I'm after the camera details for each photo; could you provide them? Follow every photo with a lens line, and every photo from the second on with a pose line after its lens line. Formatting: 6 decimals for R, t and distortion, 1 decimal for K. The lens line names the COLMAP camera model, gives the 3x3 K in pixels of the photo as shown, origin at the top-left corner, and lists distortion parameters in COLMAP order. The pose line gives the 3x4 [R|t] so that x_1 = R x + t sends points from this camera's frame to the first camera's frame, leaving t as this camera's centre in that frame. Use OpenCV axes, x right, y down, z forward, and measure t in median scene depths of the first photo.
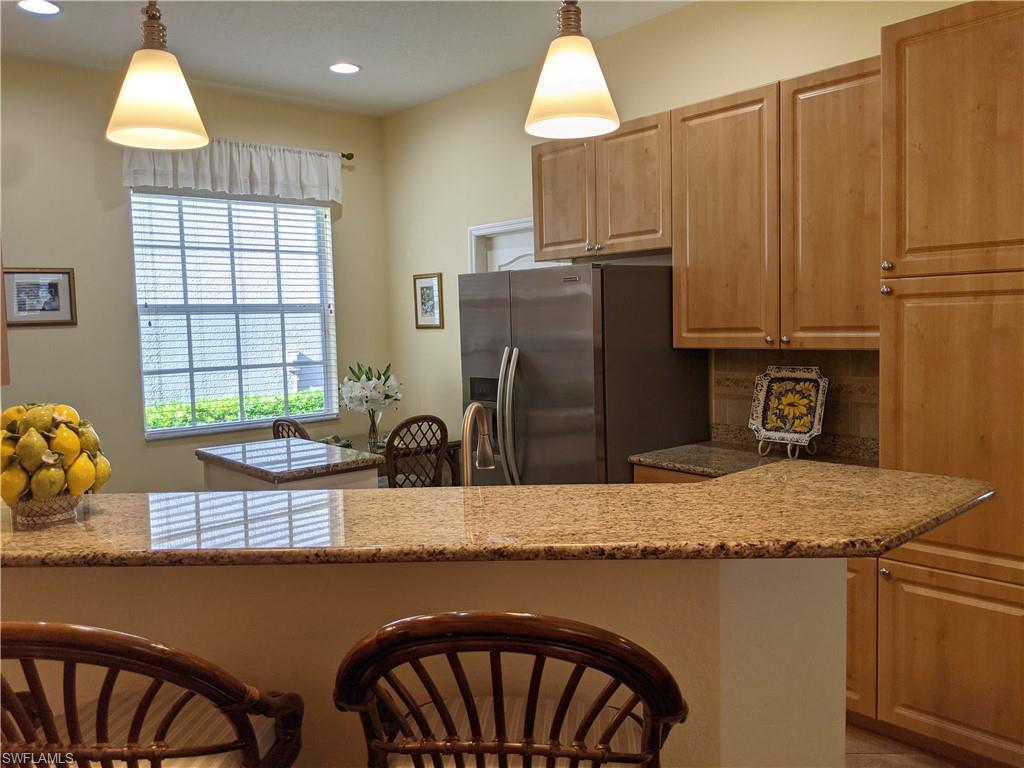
lens RADIAL K [[813.1, 0, 514.0], [0, 813.1, 388.9], [0, 0, 1]] dist [0.050776, -0.050122]
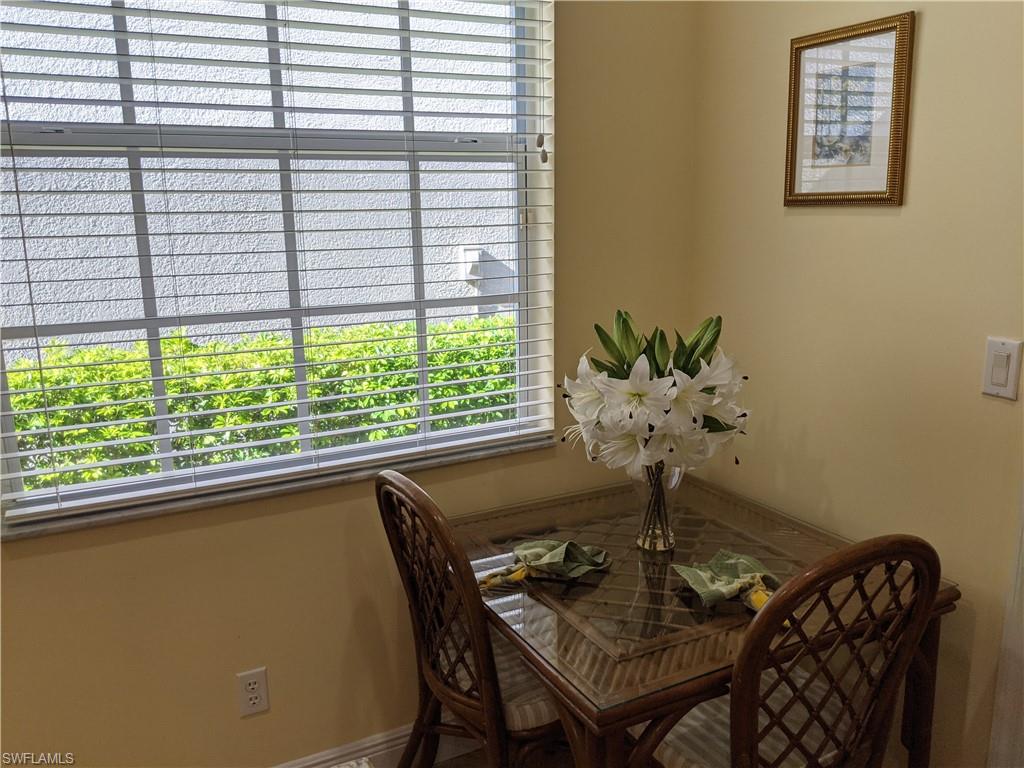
lens RADIAL K [[813.1, 0, 508.3], [0, 813.1, 384.2], [0, 0, 1]] dist [0.050776, -0.050122]
pose [[0.967077, 0.060896, -0.247089, -0.149347], [-0.028400, 0.990708, 0.133009, -0.043840], [0.252893, -0.121613, 0.959821, 0.659502]]
